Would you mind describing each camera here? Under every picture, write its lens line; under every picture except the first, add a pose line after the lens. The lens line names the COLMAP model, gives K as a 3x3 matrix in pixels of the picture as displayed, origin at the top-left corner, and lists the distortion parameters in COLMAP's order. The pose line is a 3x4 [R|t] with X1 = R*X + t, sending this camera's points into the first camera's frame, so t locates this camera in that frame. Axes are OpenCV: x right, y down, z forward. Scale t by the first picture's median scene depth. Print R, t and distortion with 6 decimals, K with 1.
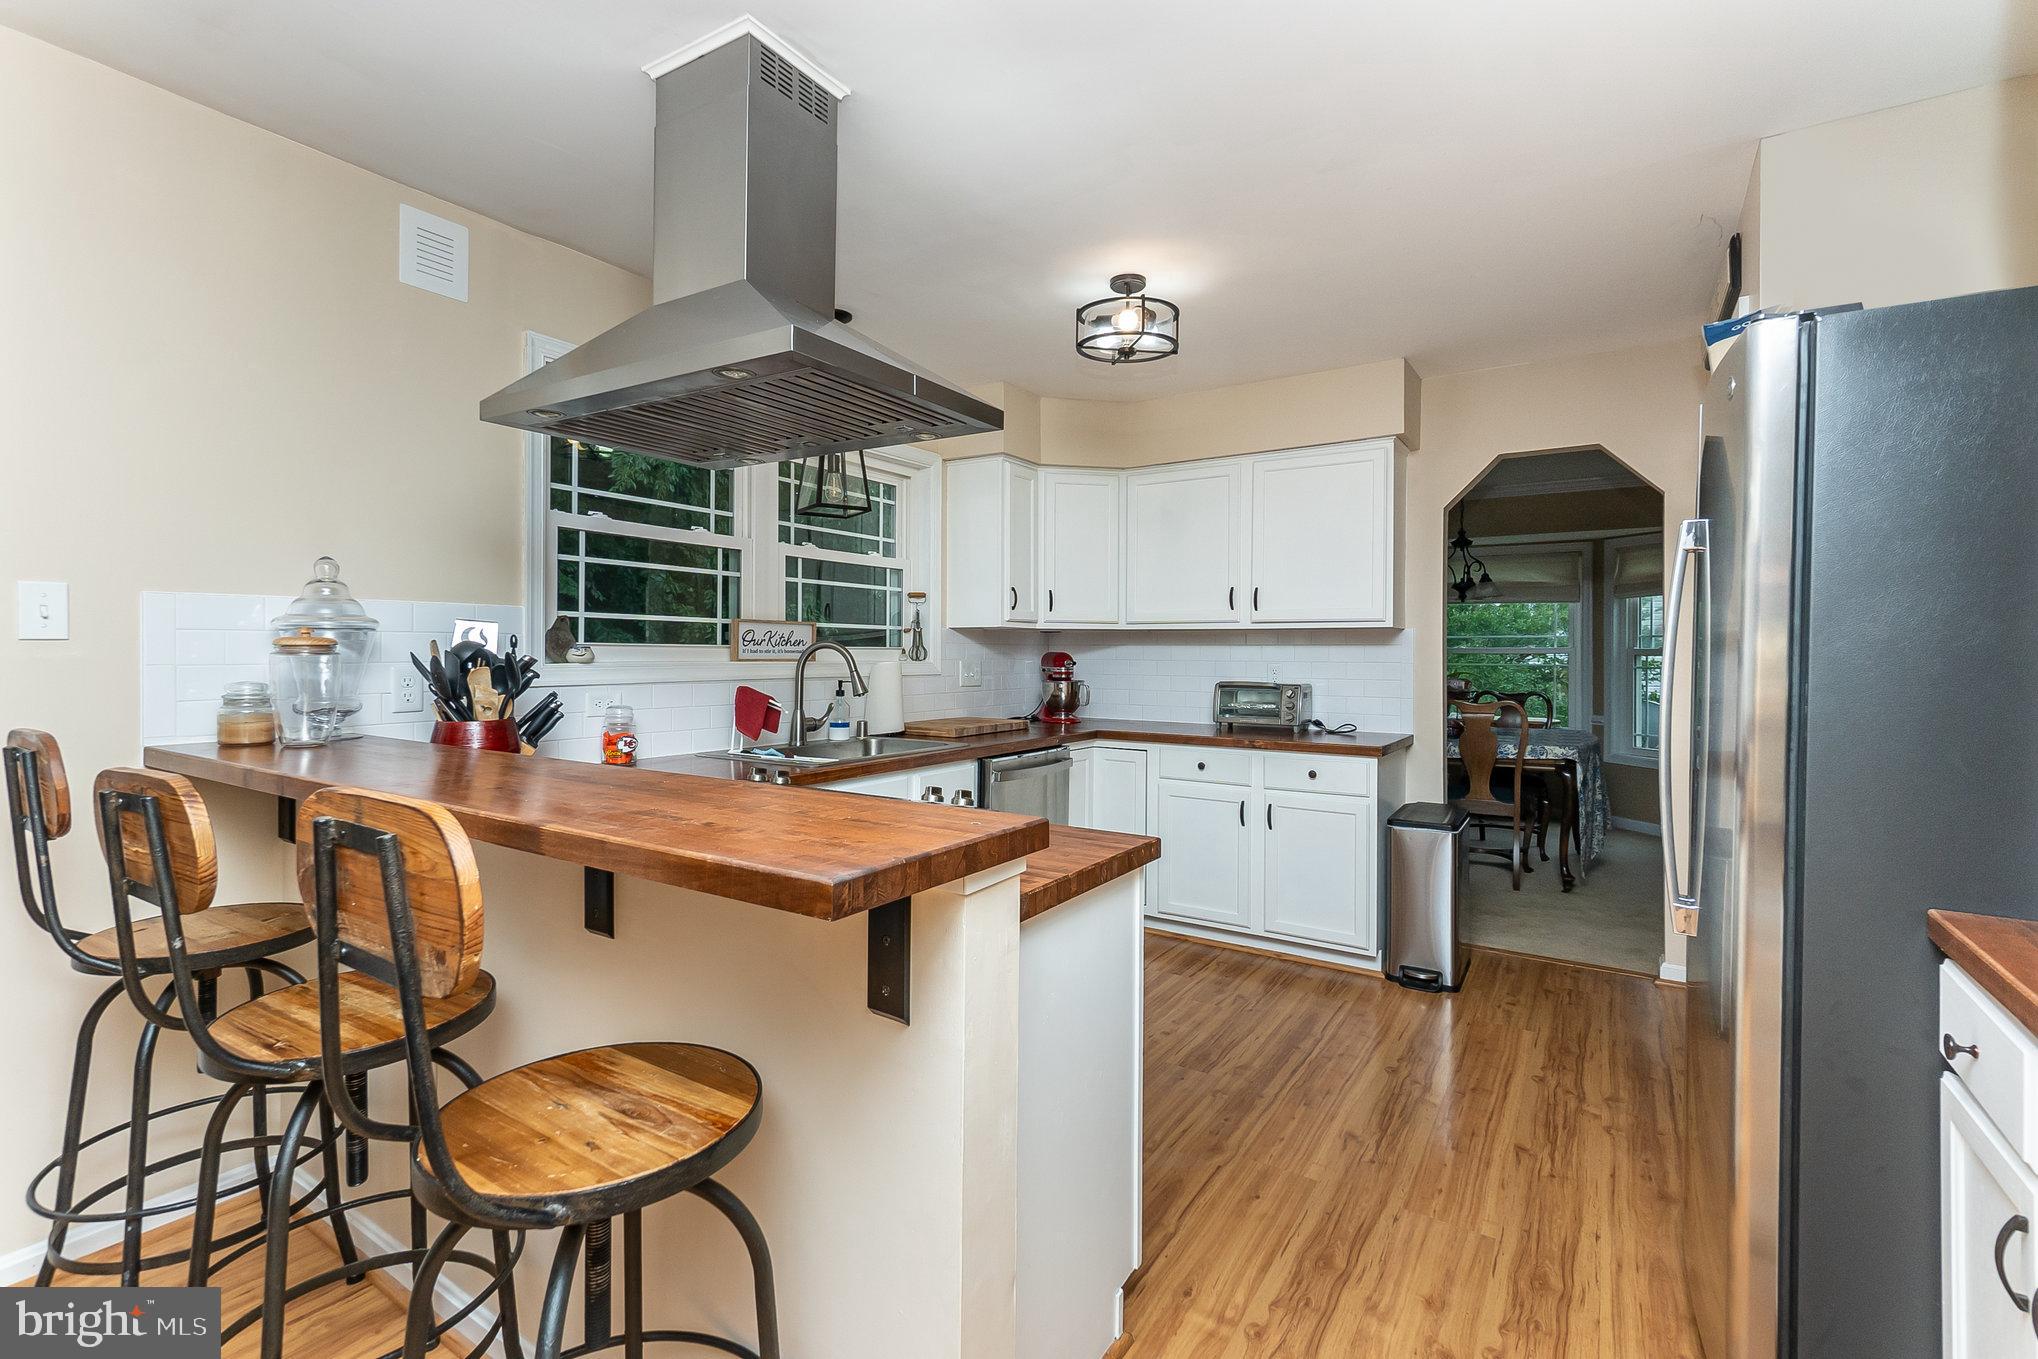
lens RADIAL K [[914.2, 0, 1034.2], [0, 914.2, 669.3], [0, 0, 1]] dist [0.006789, -0.001111]
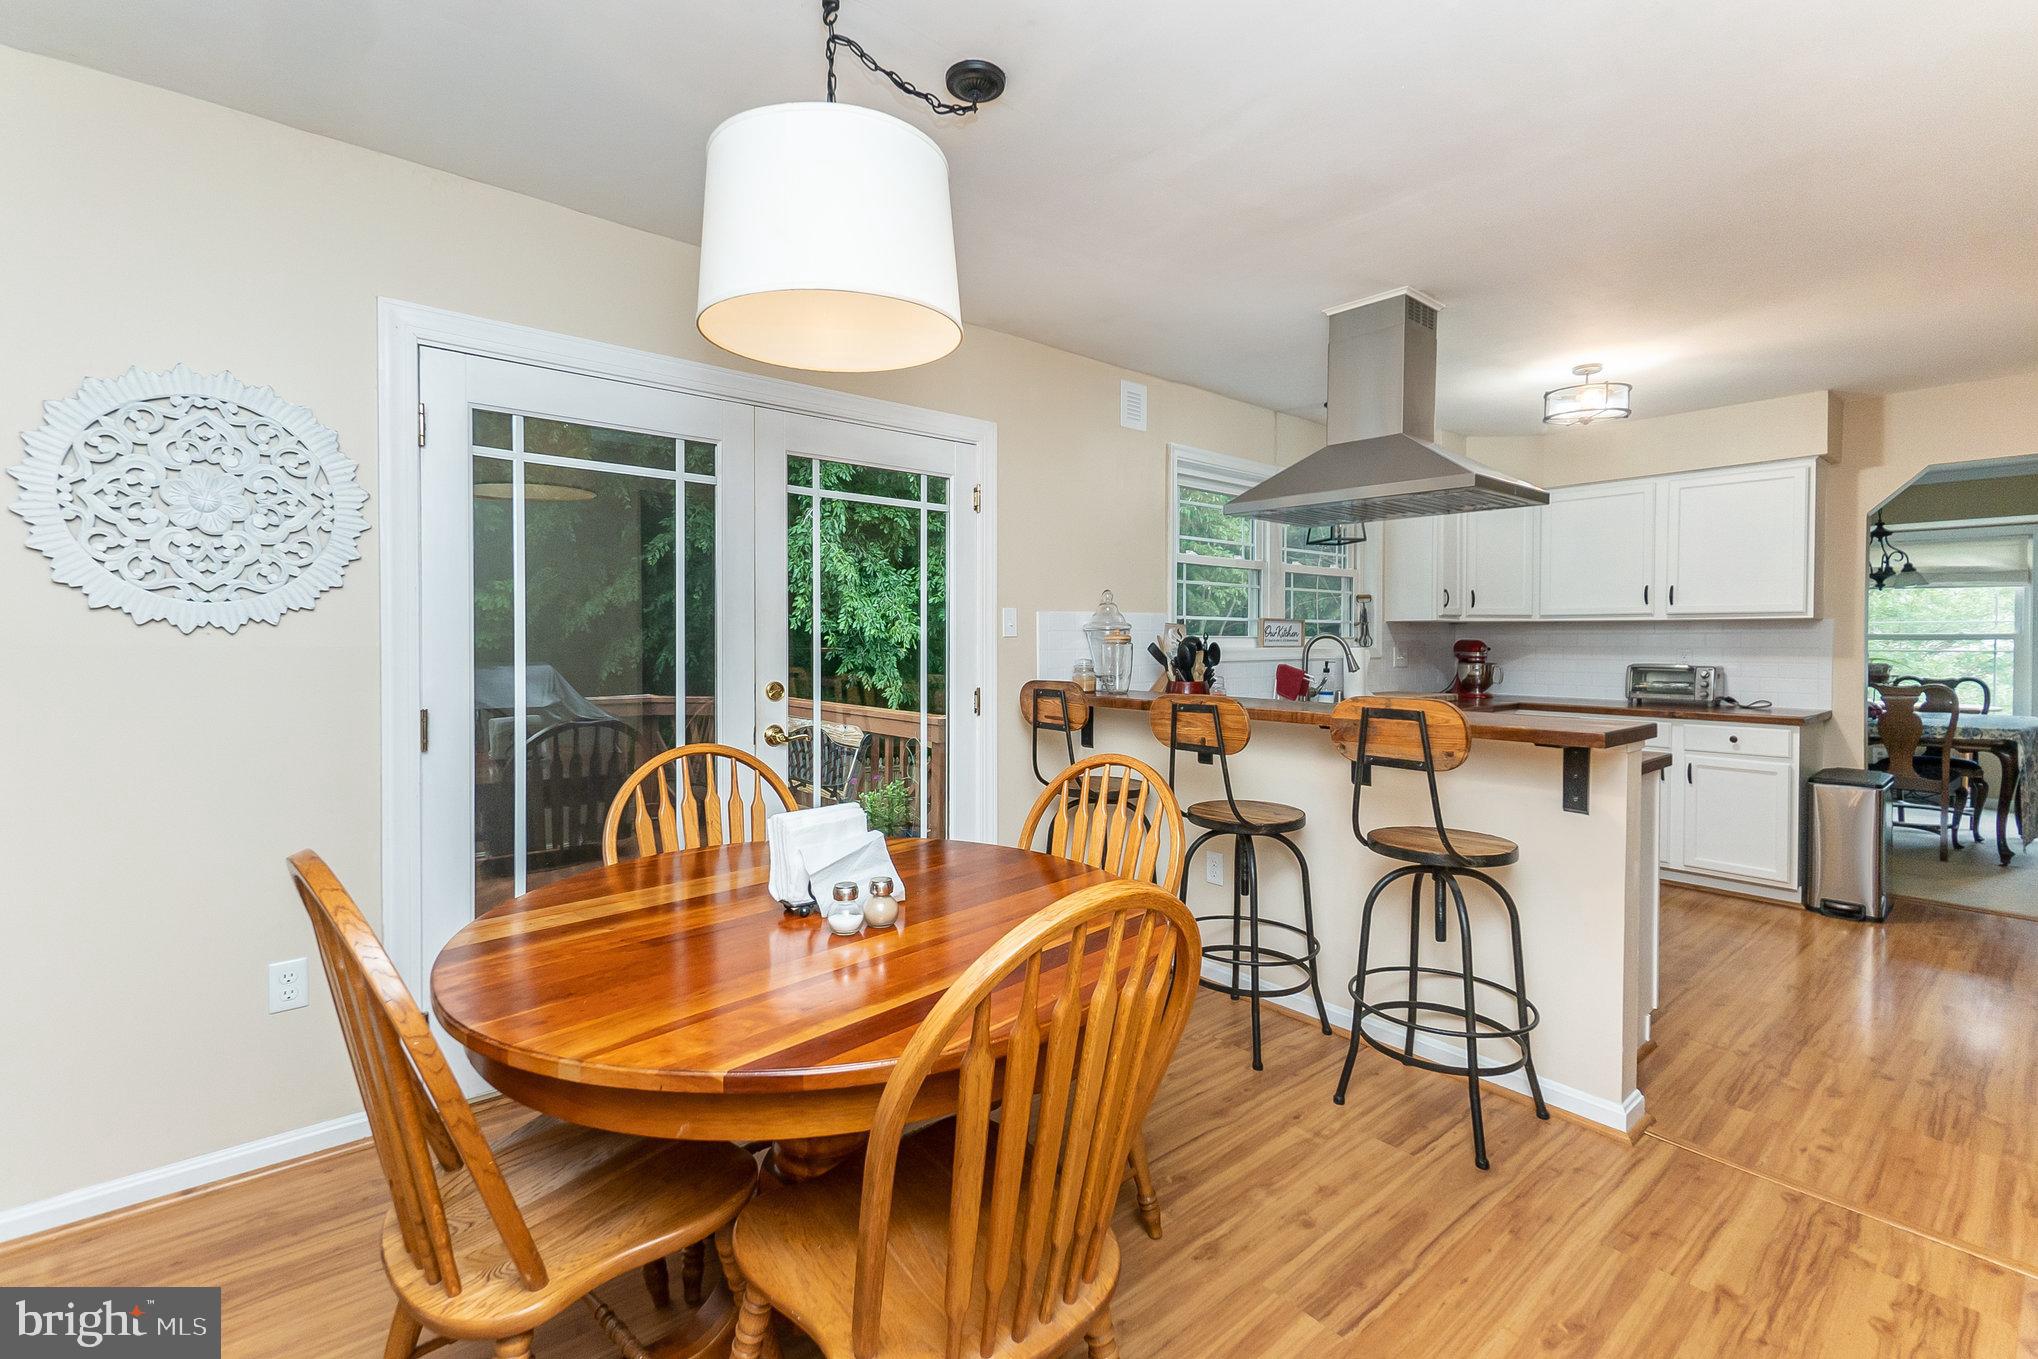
lens RADIAL K [[914.2, 0, 998.8], [0, 914.2, 666.7], [0, 0, 1]] dist [0.006789, -0.001111]
pose [[0.951621, 0.005640, -0.307222, -0.239686], [-0.002468, 0.999940, 0.010714, 0.006277], [0.307264, -0.009437, 0.951578, -0.442663]]
